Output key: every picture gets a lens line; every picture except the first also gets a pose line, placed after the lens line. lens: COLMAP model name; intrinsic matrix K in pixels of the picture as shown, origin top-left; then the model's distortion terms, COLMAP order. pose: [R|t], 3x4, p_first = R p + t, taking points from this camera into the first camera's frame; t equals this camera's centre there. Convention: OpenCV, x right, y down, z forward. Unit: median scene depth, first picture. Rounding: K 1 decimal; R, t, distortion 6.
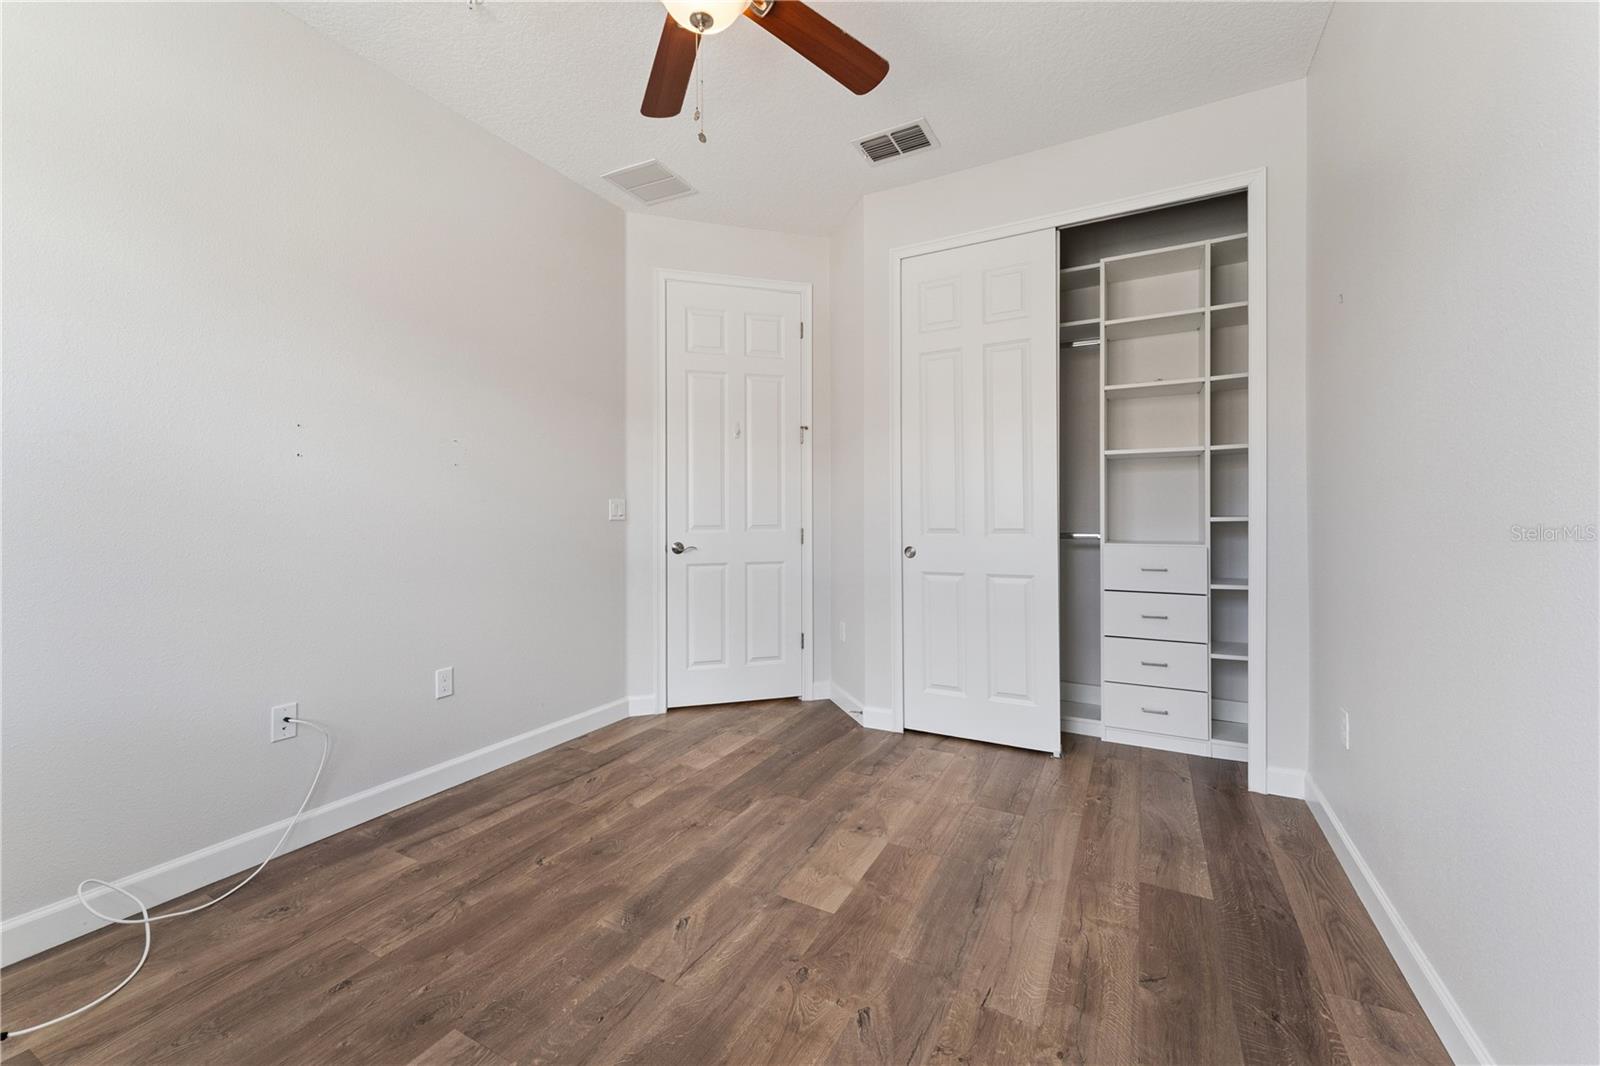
lens RADIAL K [[650.1, 0, 798.8], [0, 650.1, 523.6], [0, 0, 1]] dist [-0.001610, 0.000099]
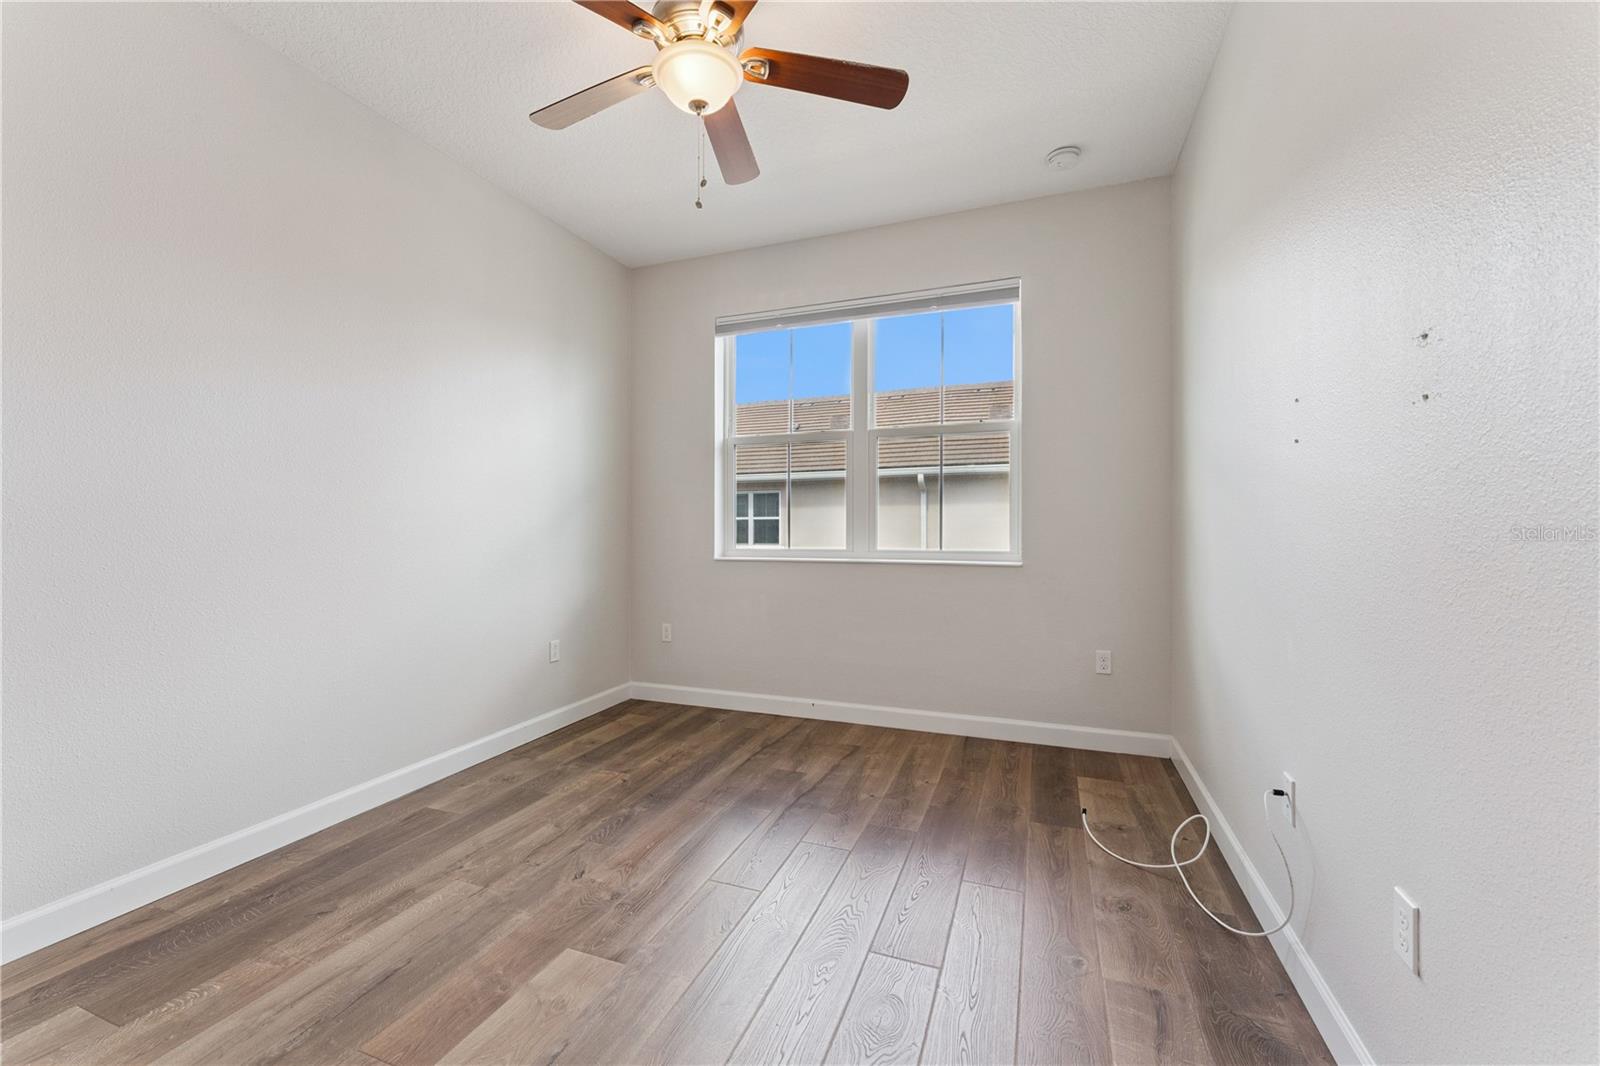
lens RADIAL K [[650.1, 0, 798.8], [0, 650.1, 523.6], [0, 0, 1]] dist [-0.001610, 0.000099]
pose [[-0.991908, 0.009750, -0.126582, -0.178211], [0.008916, 0.999935, 0.007149, -0.023731], [0.126644, 0.005962, -0.991930, 2.113920]]
